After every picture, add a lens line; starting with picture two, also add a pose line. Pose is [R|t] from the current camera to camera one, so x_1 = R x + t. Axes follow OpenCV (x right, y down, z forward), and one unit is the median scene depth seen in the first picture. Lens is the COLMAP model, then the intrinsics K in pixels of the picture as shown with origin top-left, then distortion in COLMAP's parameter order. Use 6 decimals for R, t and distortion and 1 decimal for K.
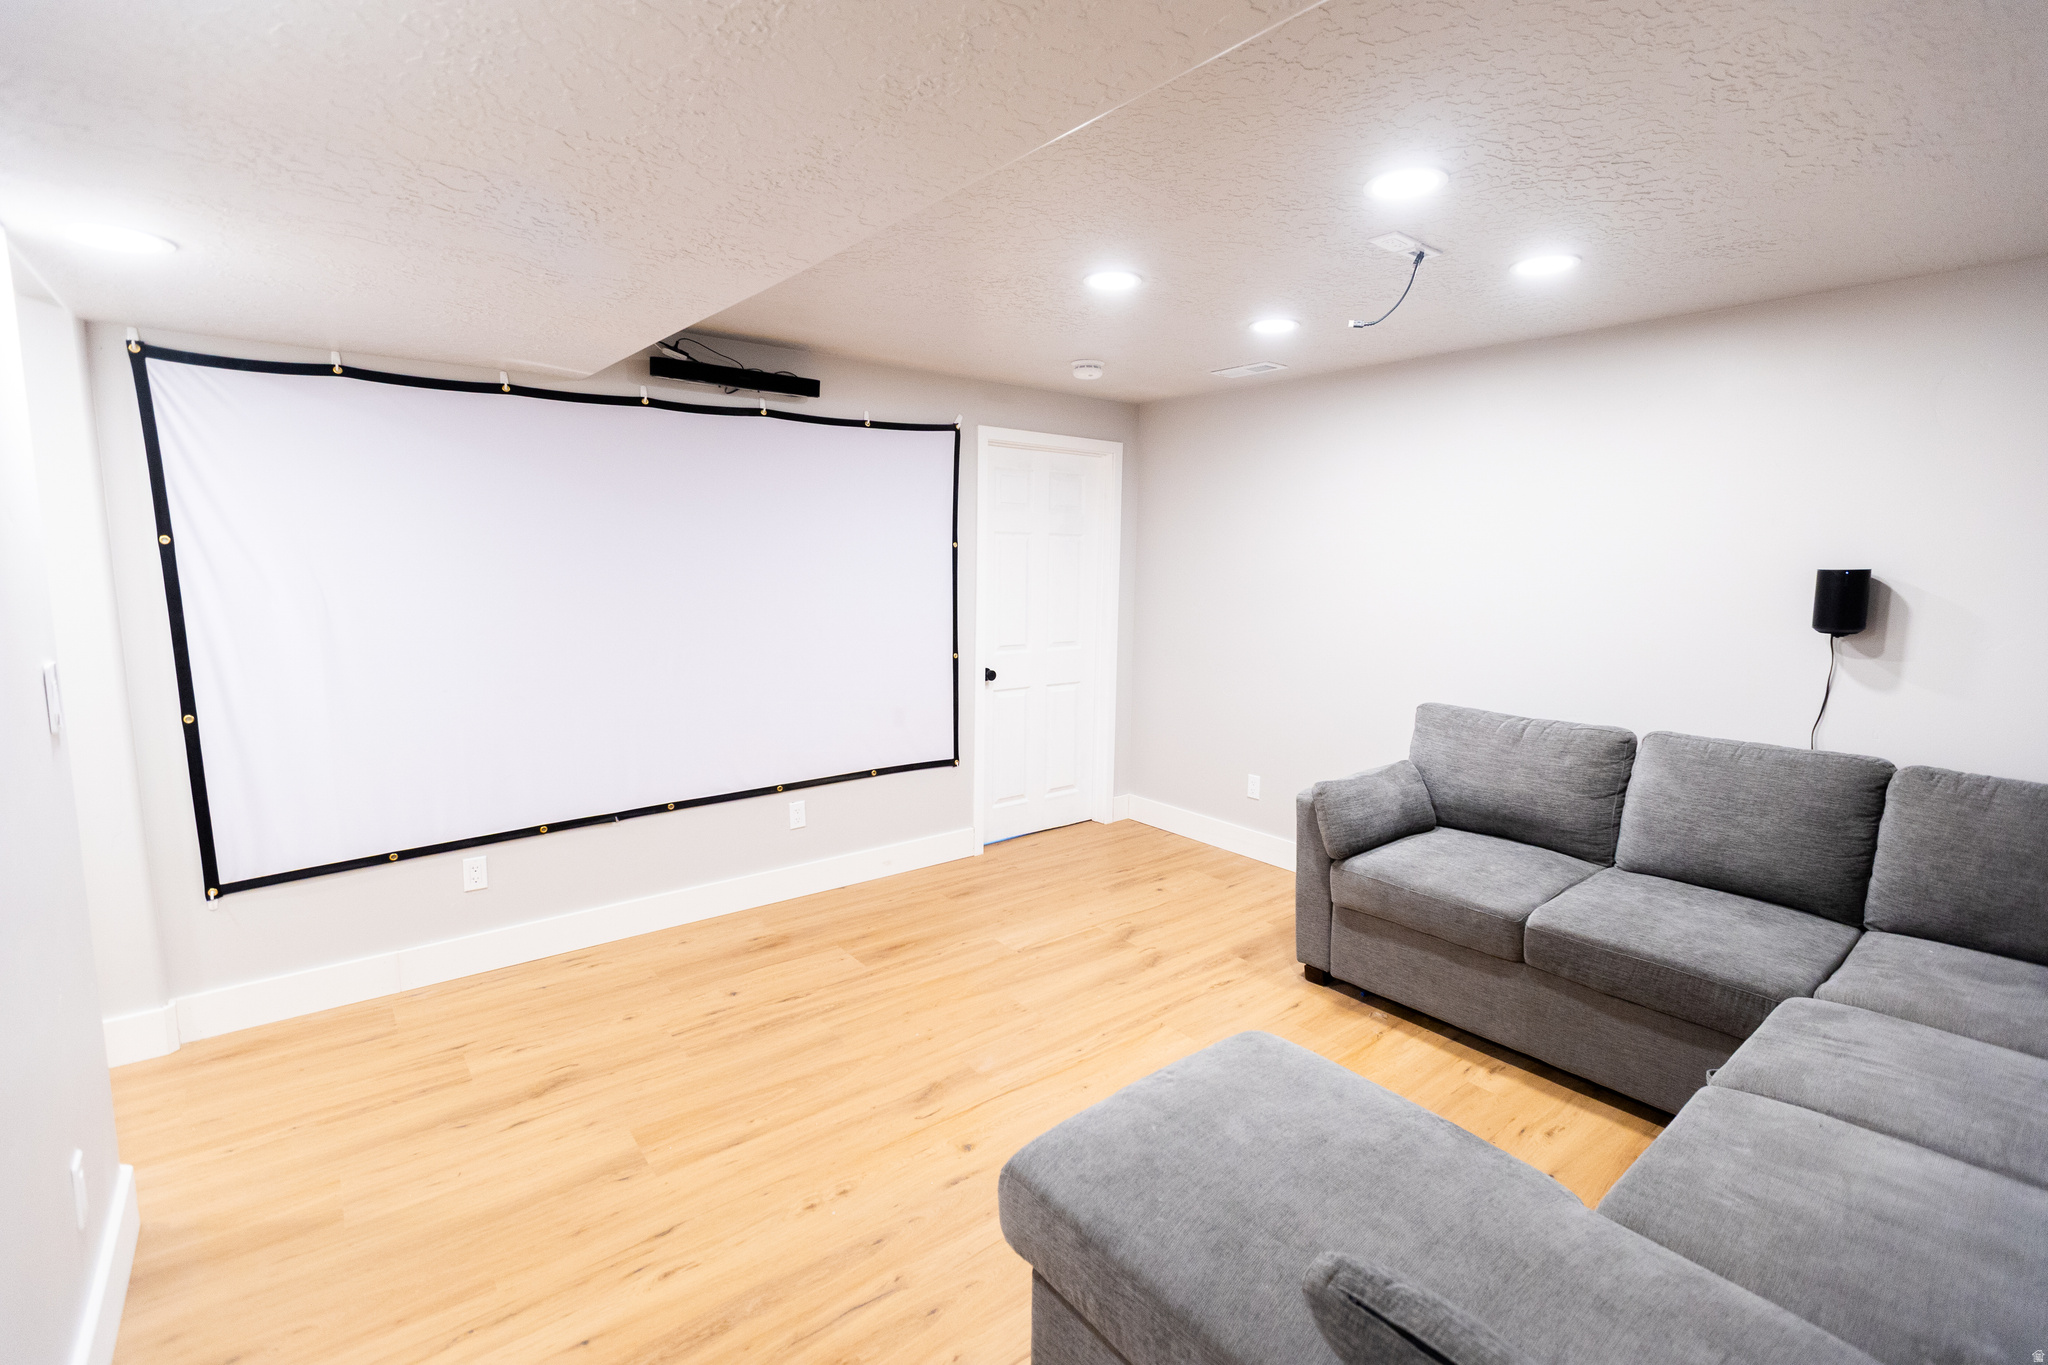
lens RADIAL K [[916.0, 0, 1036.2], [0, 916.0, 678.1], [0, 0, 1]] dist [0.001335, 0.000244]
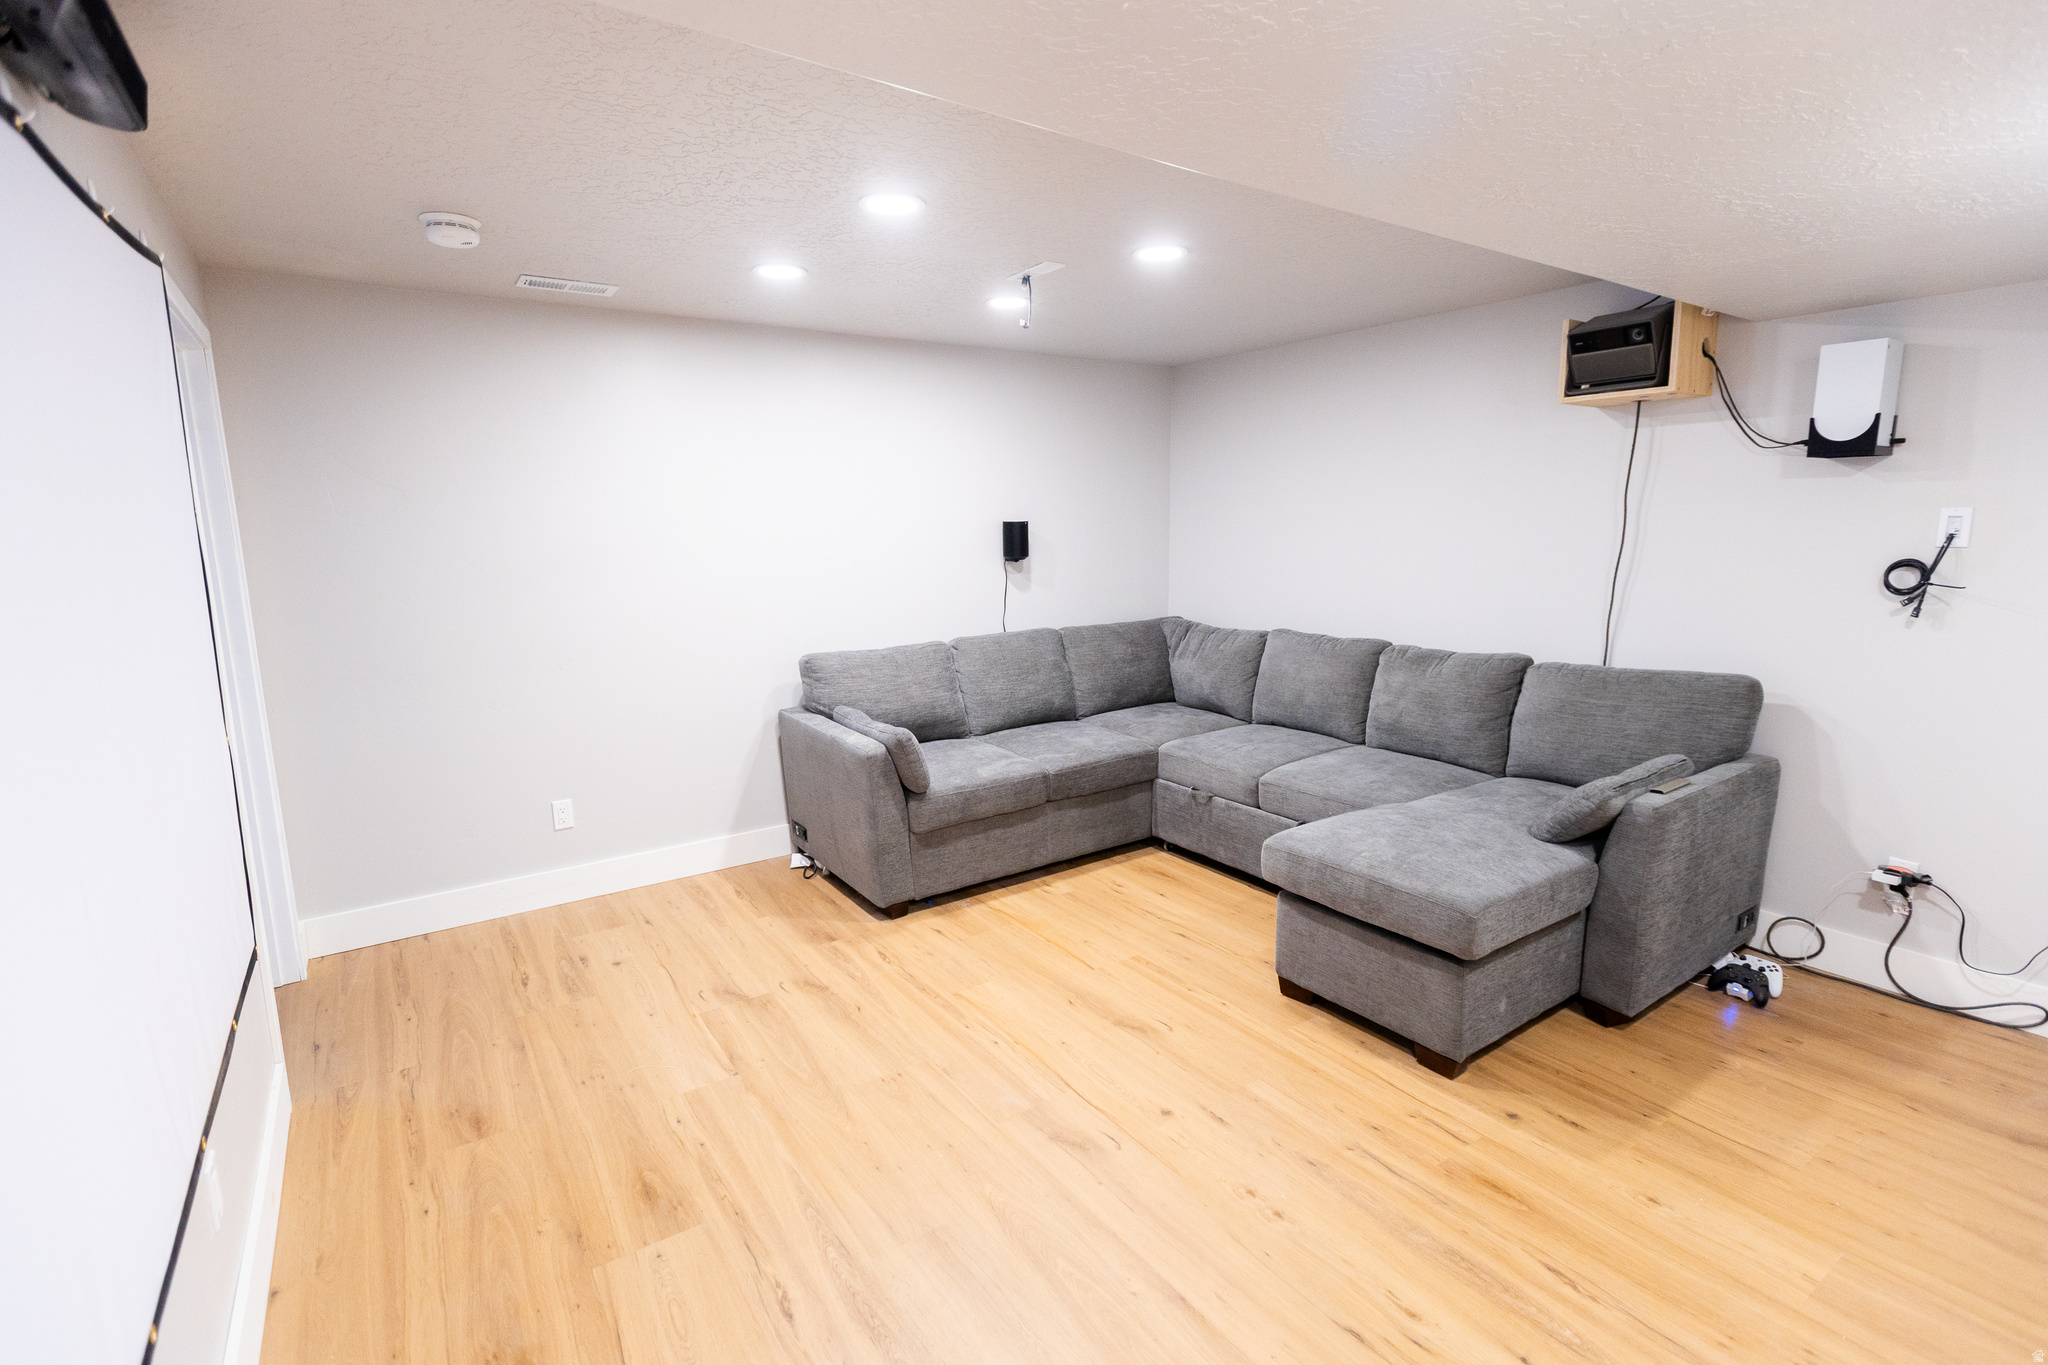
lens RADIAL K [[952.6, 0, 1024.0], [0, 952.6, 682.5], [0, 0, 1]] dist [0.001937, -0.000369]
pose [[0.084416, -0.184886, 0.979128, -0.845674], [0.149639, 0.973844, 0.170987, -0.122358], [-0.985131, 0.132081, 0.109874, 0.808893]]
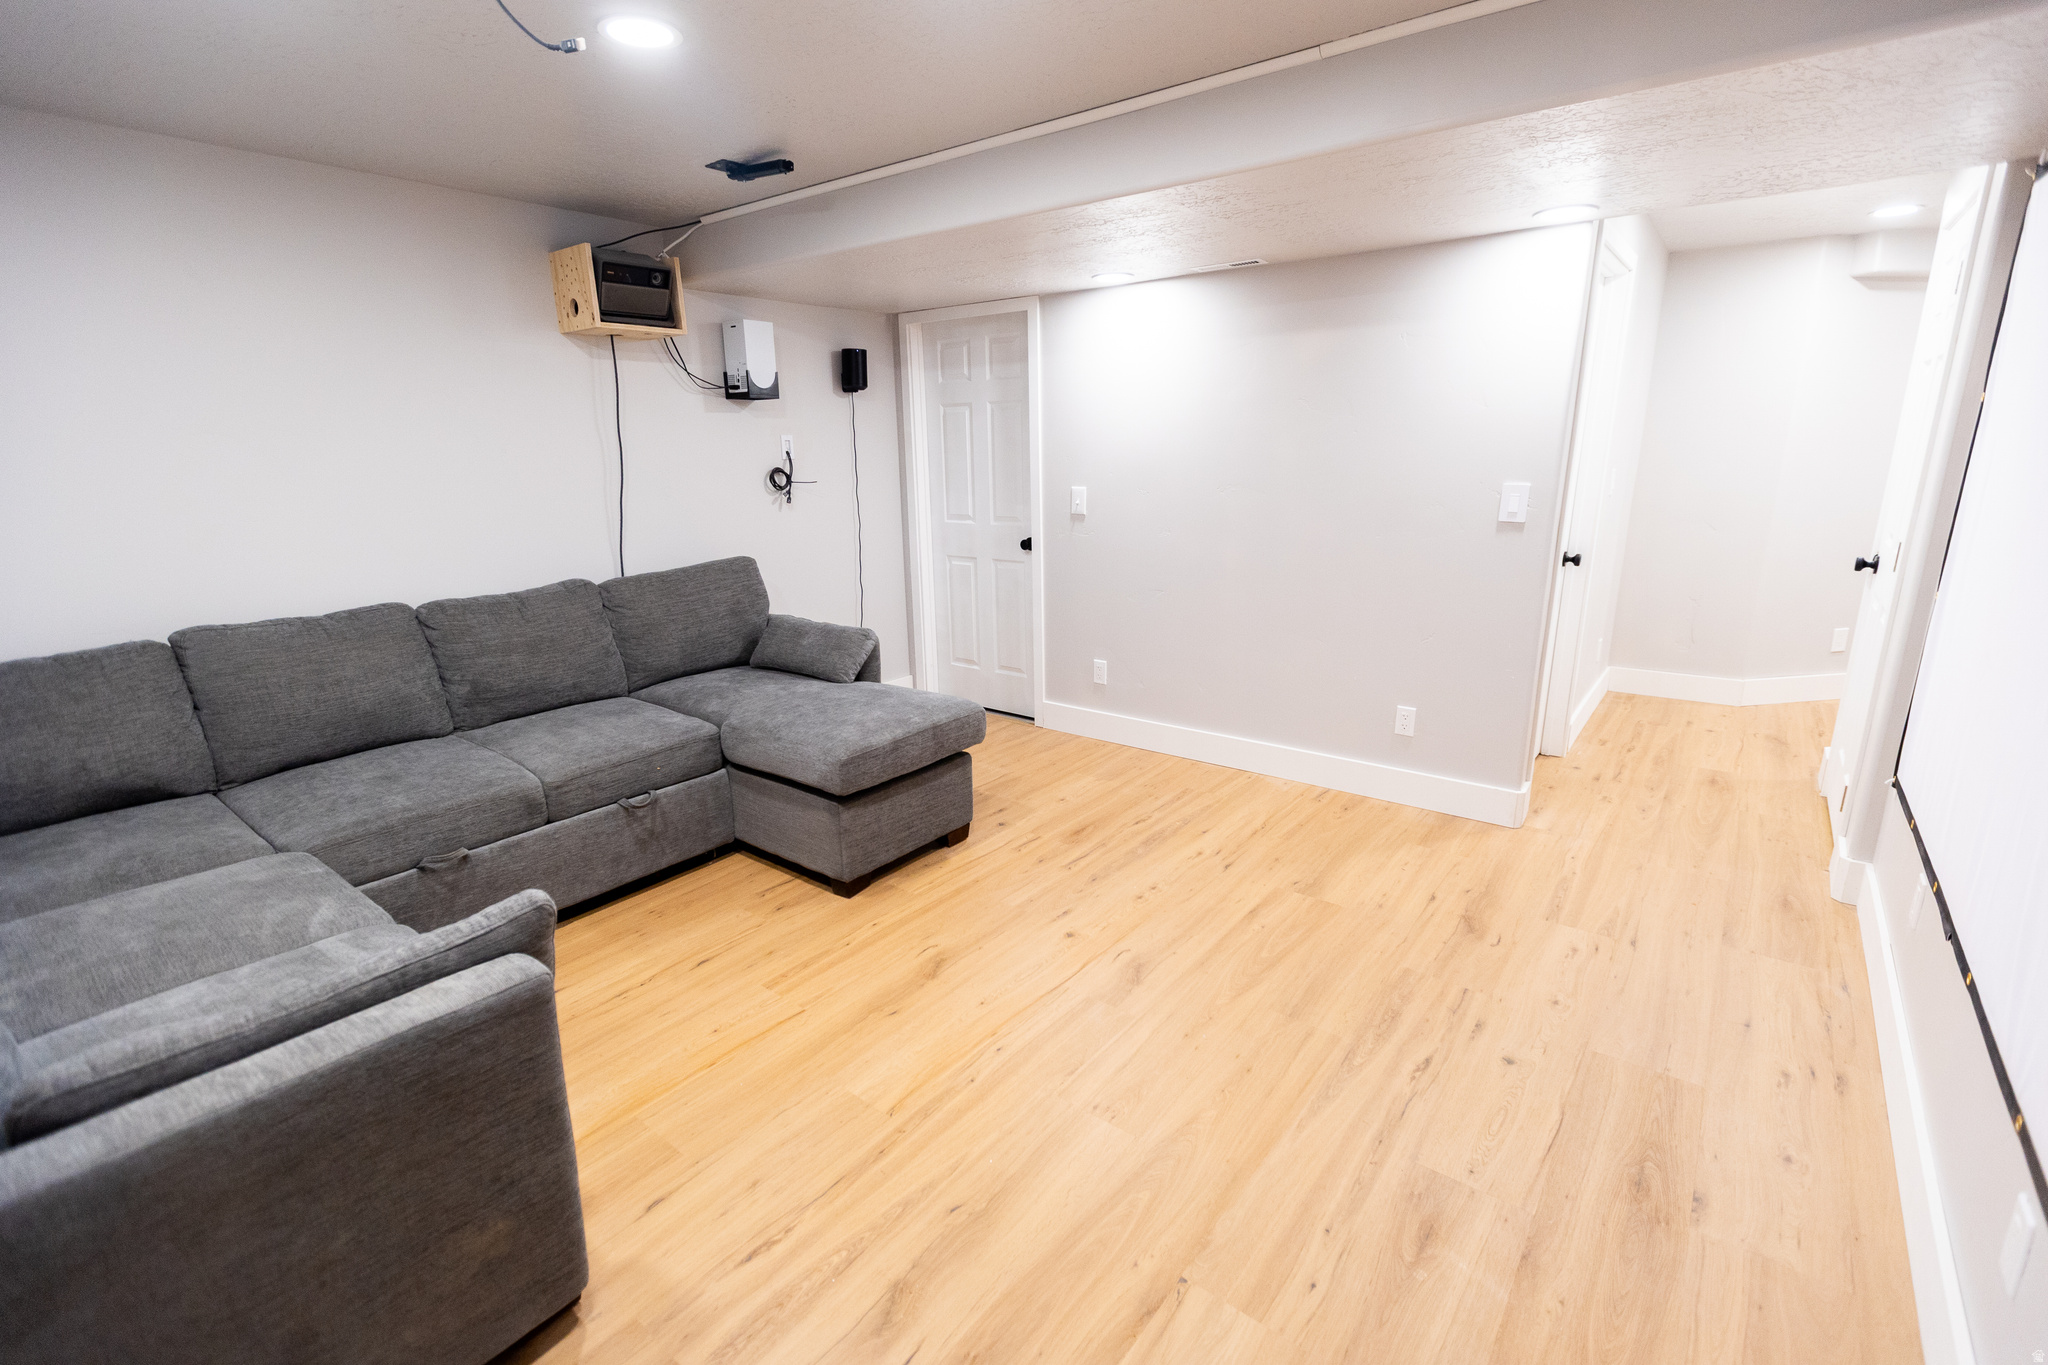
lens RADIAL K [[916.0, 0, 1036.2], [0, 916.0, 678.1], [0, 0, 1]] dist [0.001335, 0.000244]
pose [[-0.974419, 0.057119, -0.217358, 0.170064], [-0.027996, 0.928777, 0.369581, -0.190134], [0.222987, 0.366212, -0.903419, 1.602383]]
